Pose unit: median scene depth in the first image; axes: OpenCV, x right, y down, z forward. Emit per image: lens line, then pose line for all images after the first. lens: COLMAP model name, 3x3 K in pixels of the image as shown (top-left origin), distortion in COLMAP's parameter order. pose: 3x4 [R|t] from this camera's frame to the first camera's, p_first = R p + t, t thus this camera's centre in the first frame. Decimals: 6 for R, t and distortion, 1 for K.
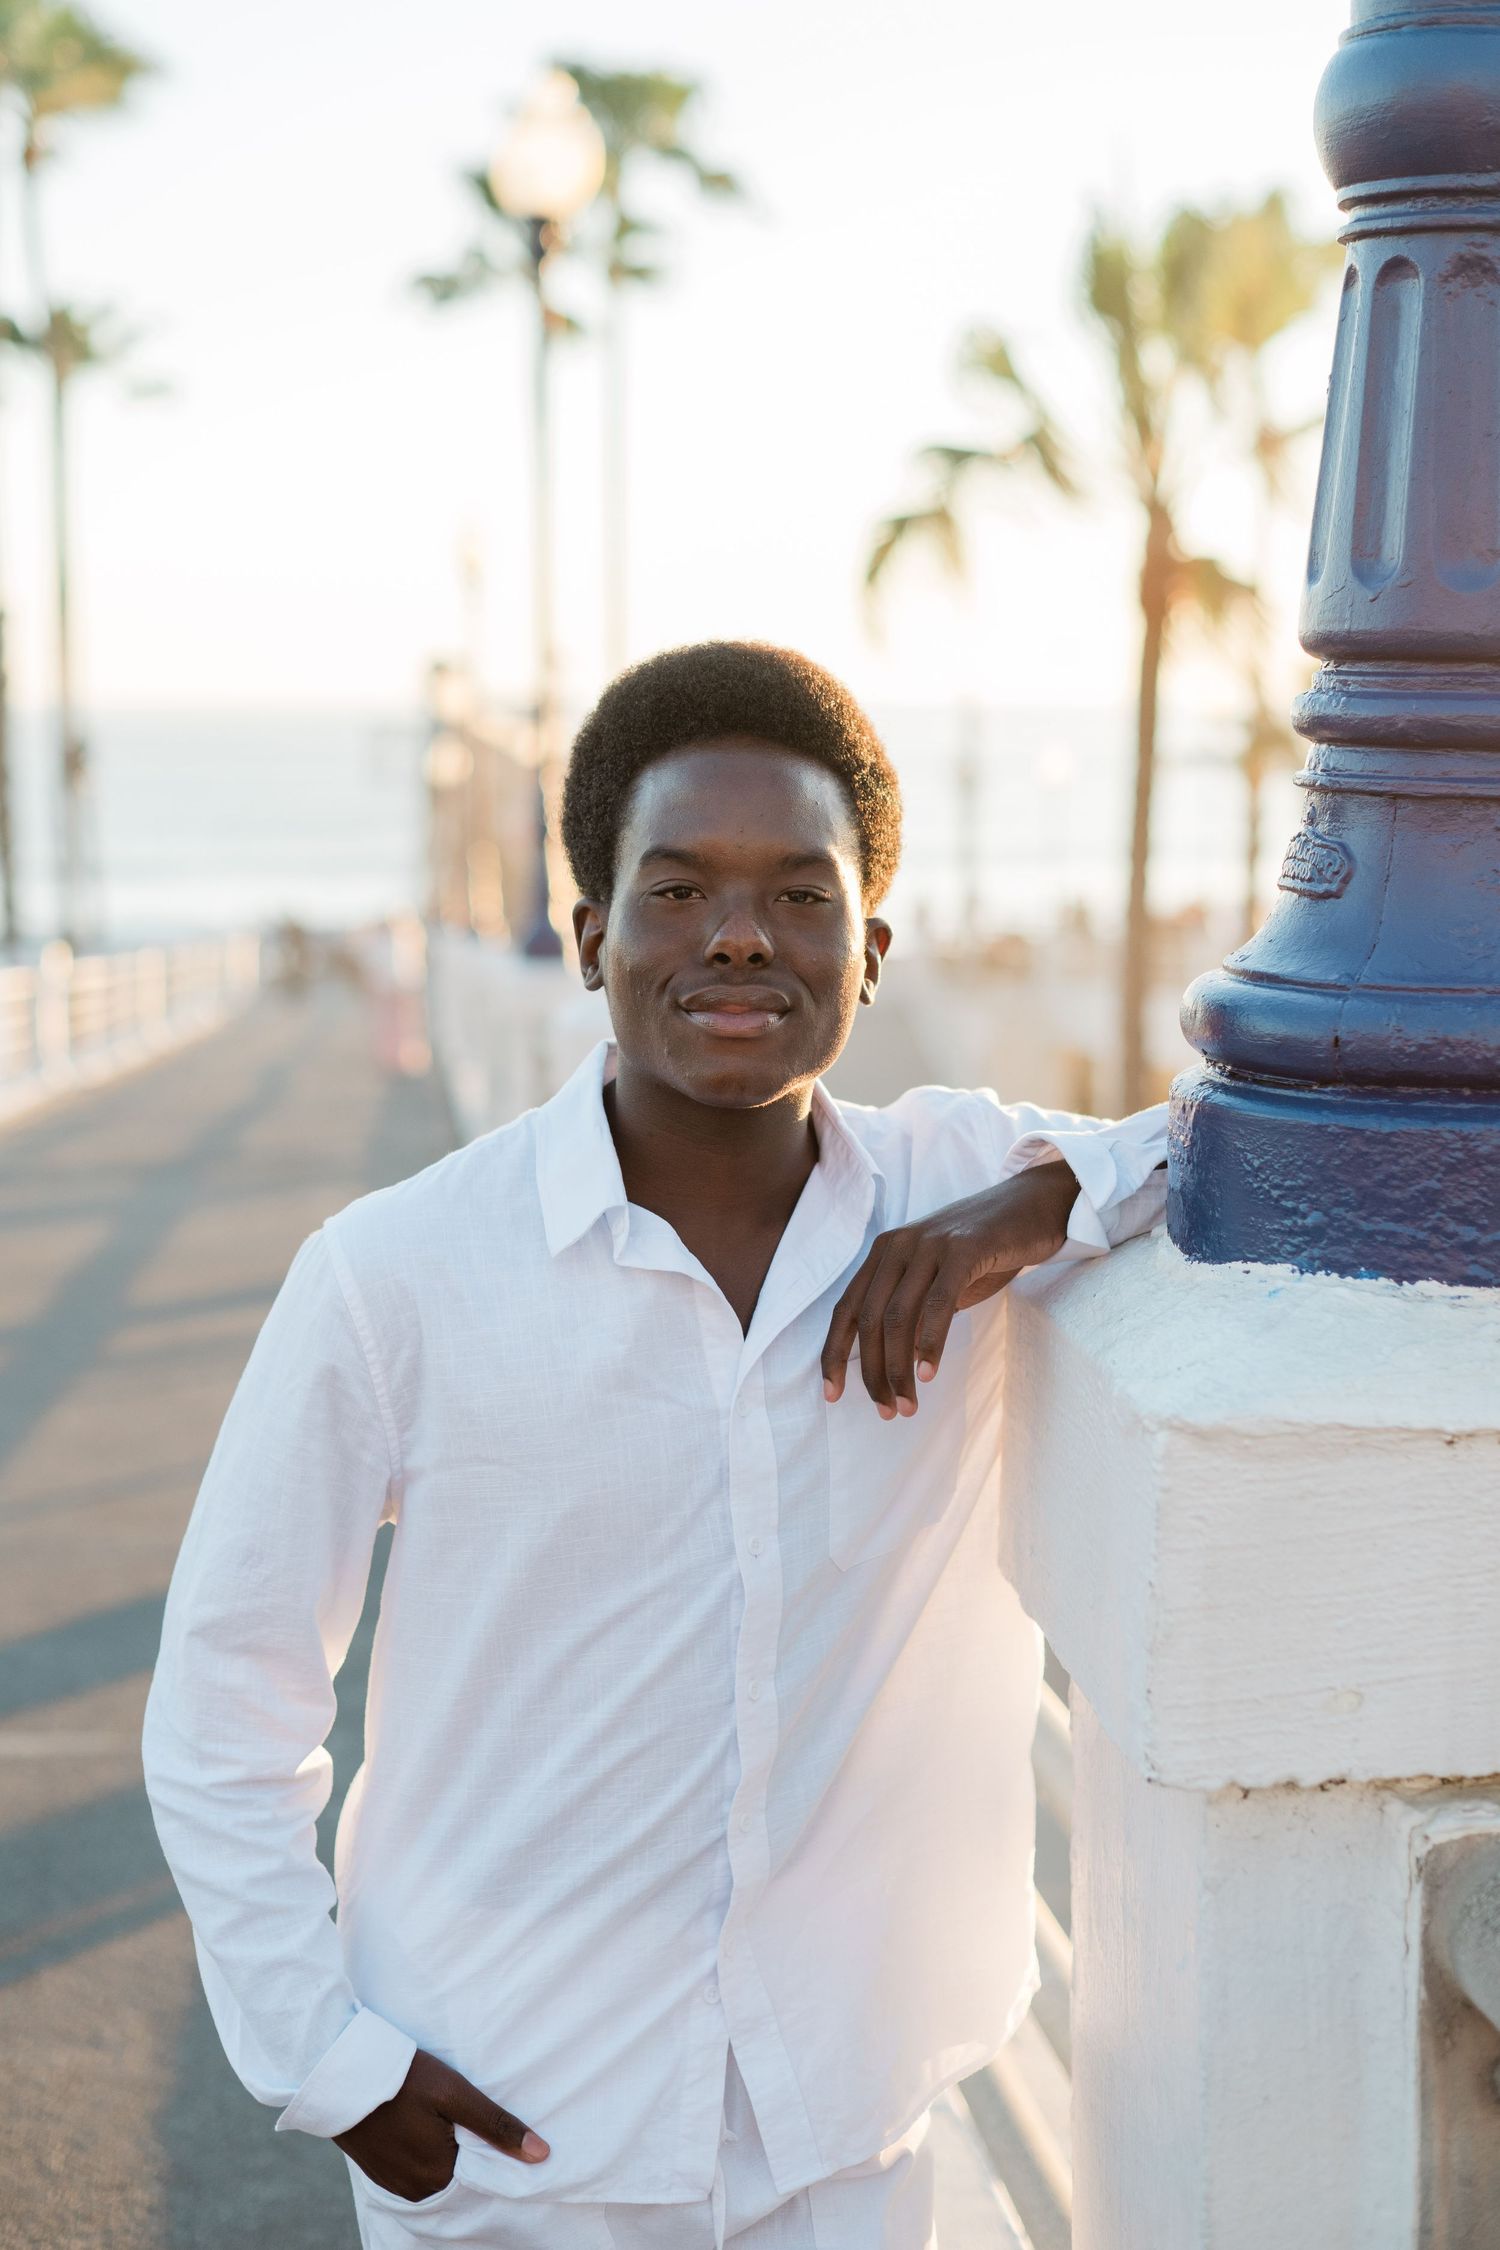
lens RADIAL K [[3346.5, 0, 745.2], [0, 3346.5, 1150.0], [0, 0, 1]] dist [-0.144785, 0.066322]
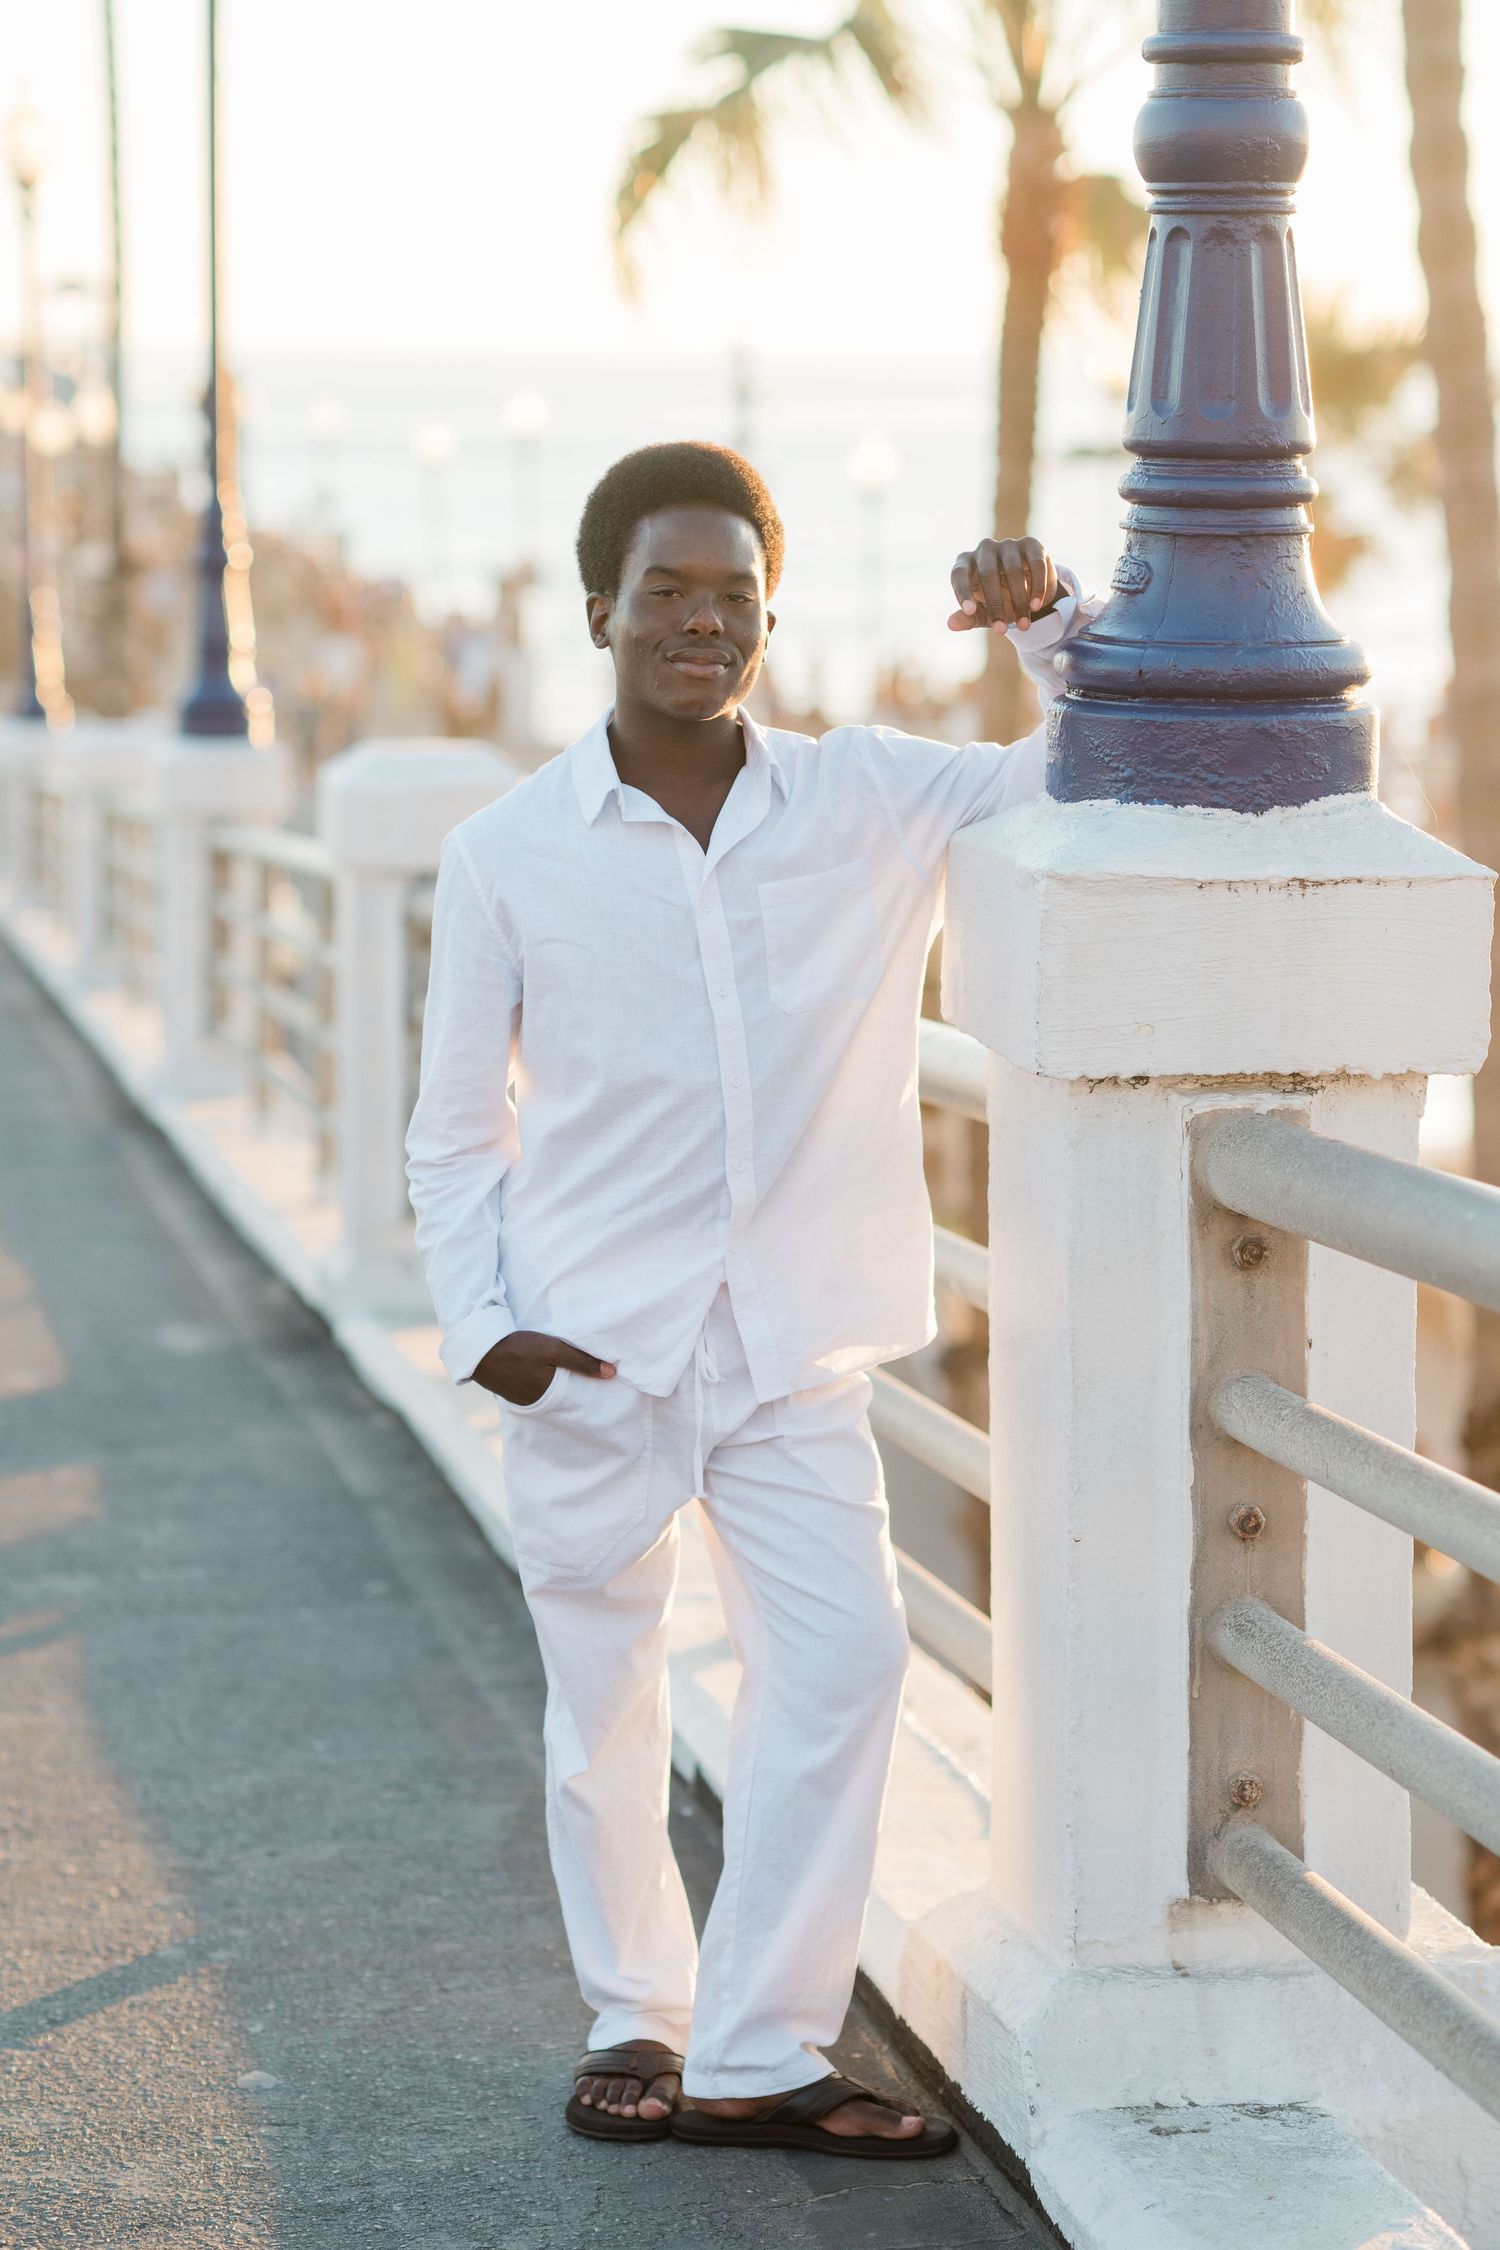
lens RADIAL K [[5903.3, 0, 750.0], [0, 5903.3, 1125.0], [0, 0, 1]] dist [-0.094085, -0.311085]
pose [[0.997008, -0.001057, 0.077288, -0.271917], [0.000852, 0.999996, 0.002680, 0.198447], [-0.077291, -0.002606, 0.997005, -2.105977]]
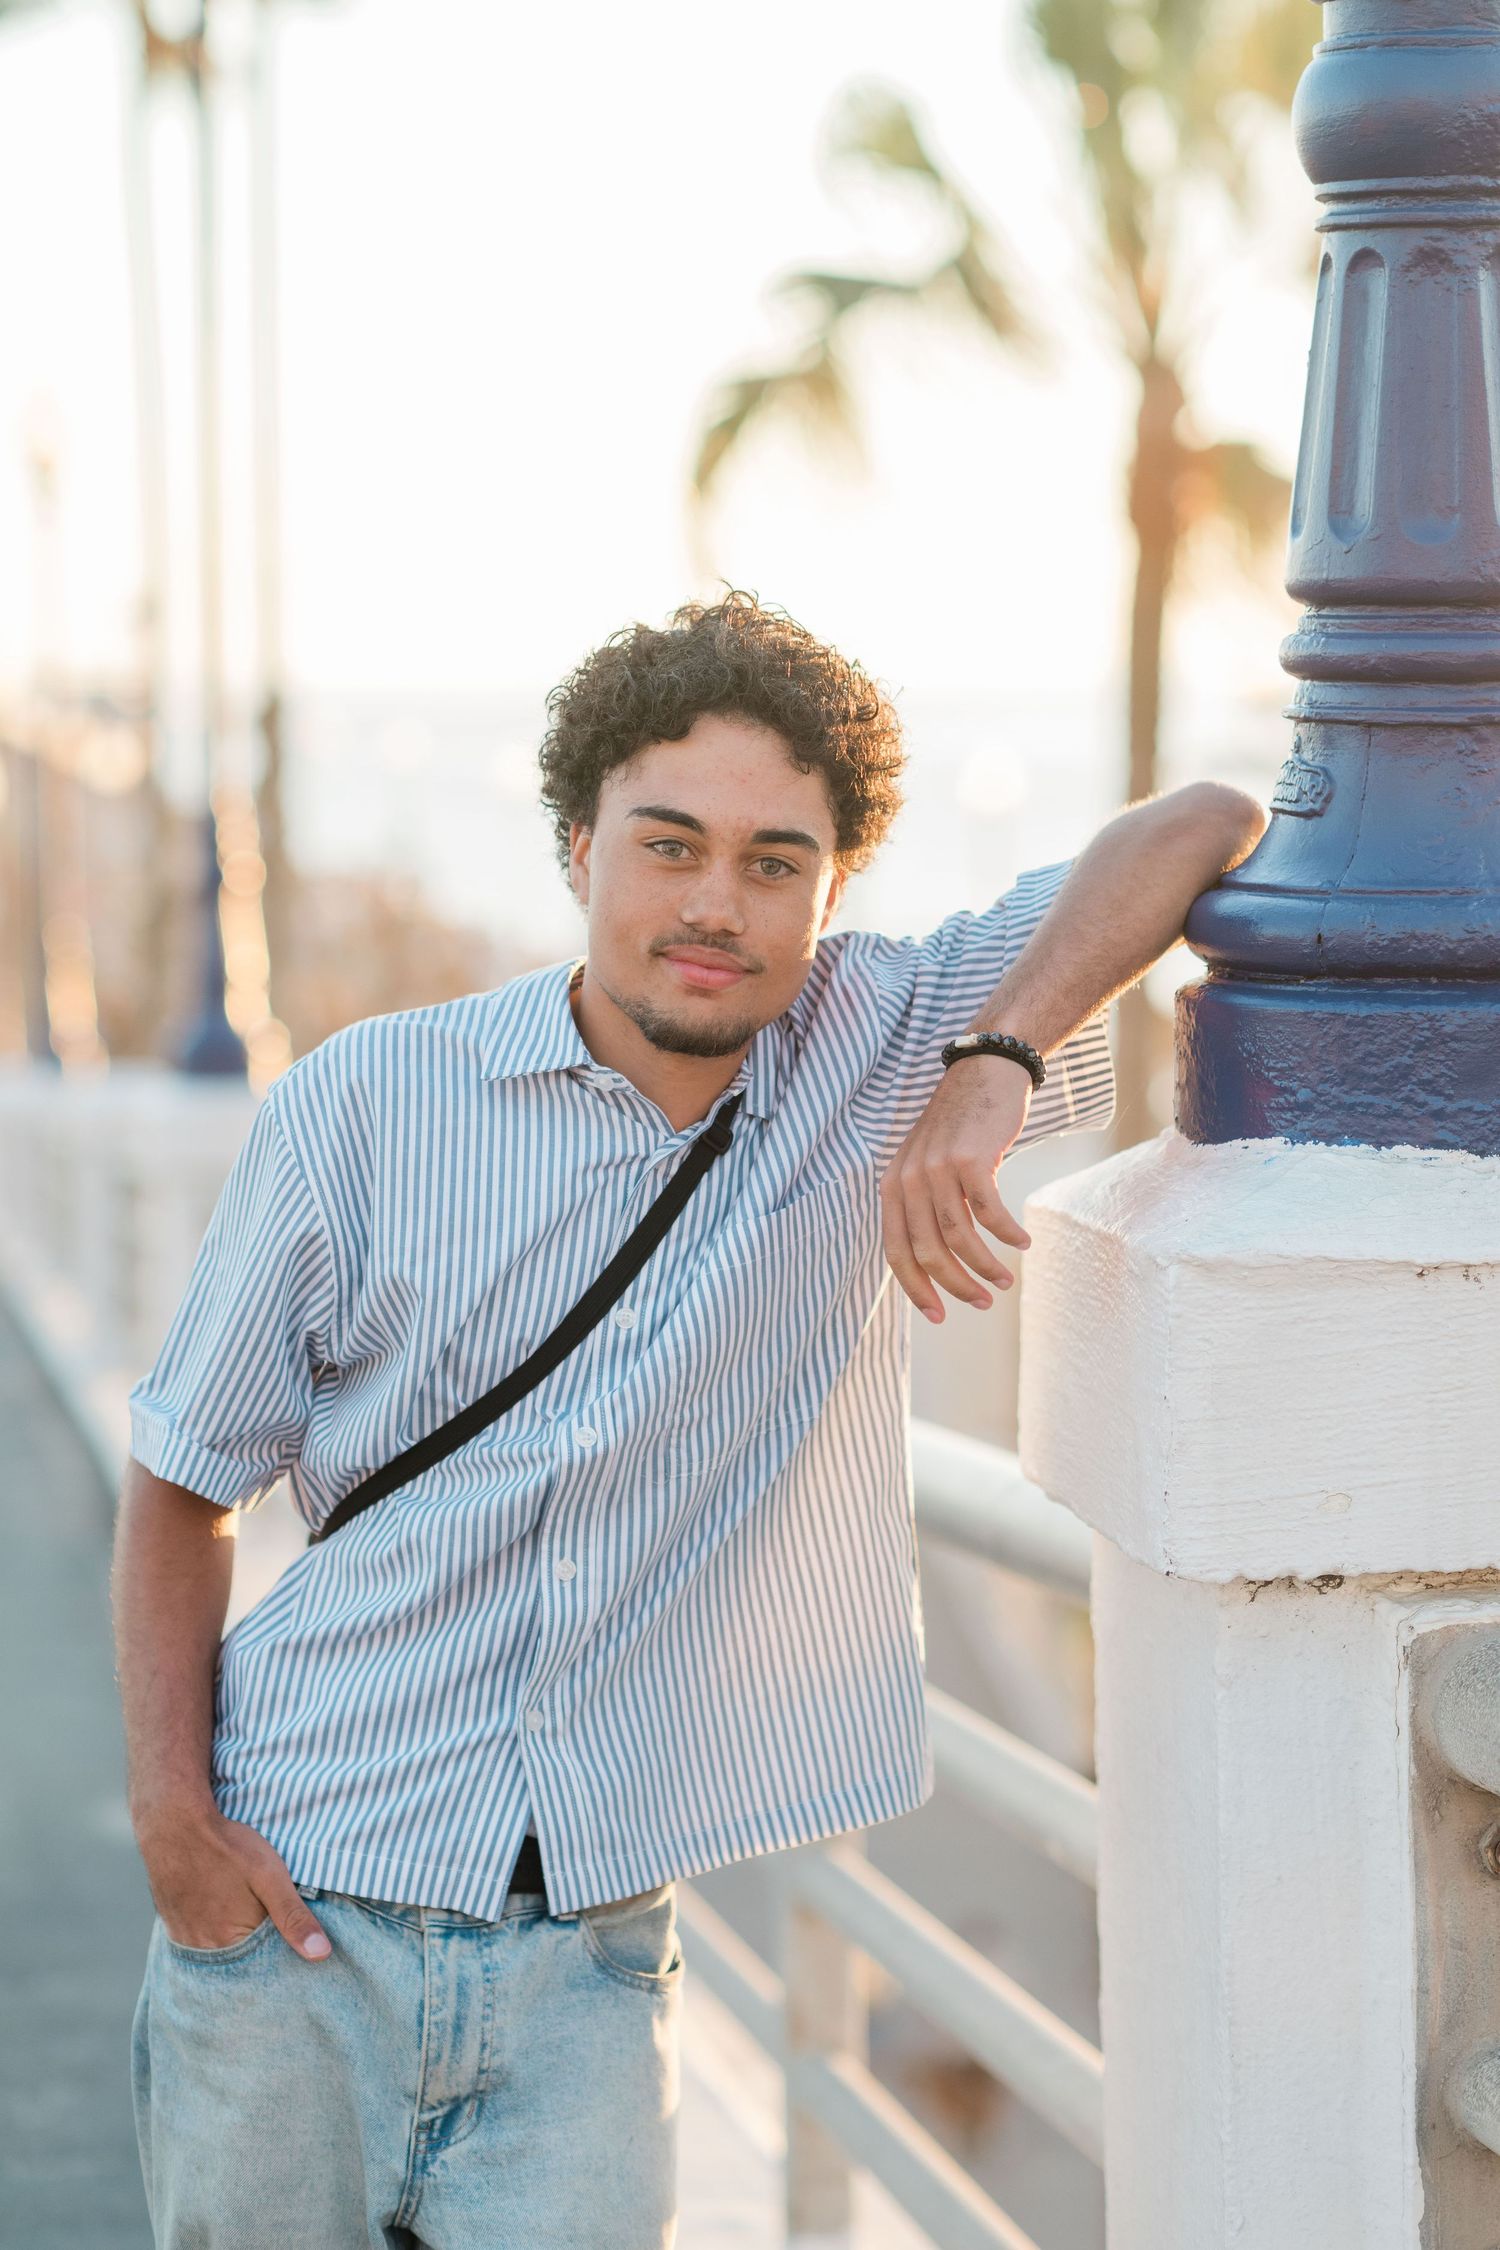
lens RADIAL K [[5903.3, 0, 750.0], [0, 5903.3, 1125.0], [0, 0, 1]] dist [-0.094085, -0.311085]
pose [[0.998546, -0.009517, 0.053057, -0.122882], [0.012550, 0.998288, -0.057132, 0.141788], [-0.052422, 0.057715, 0.996956, -0.983133]]
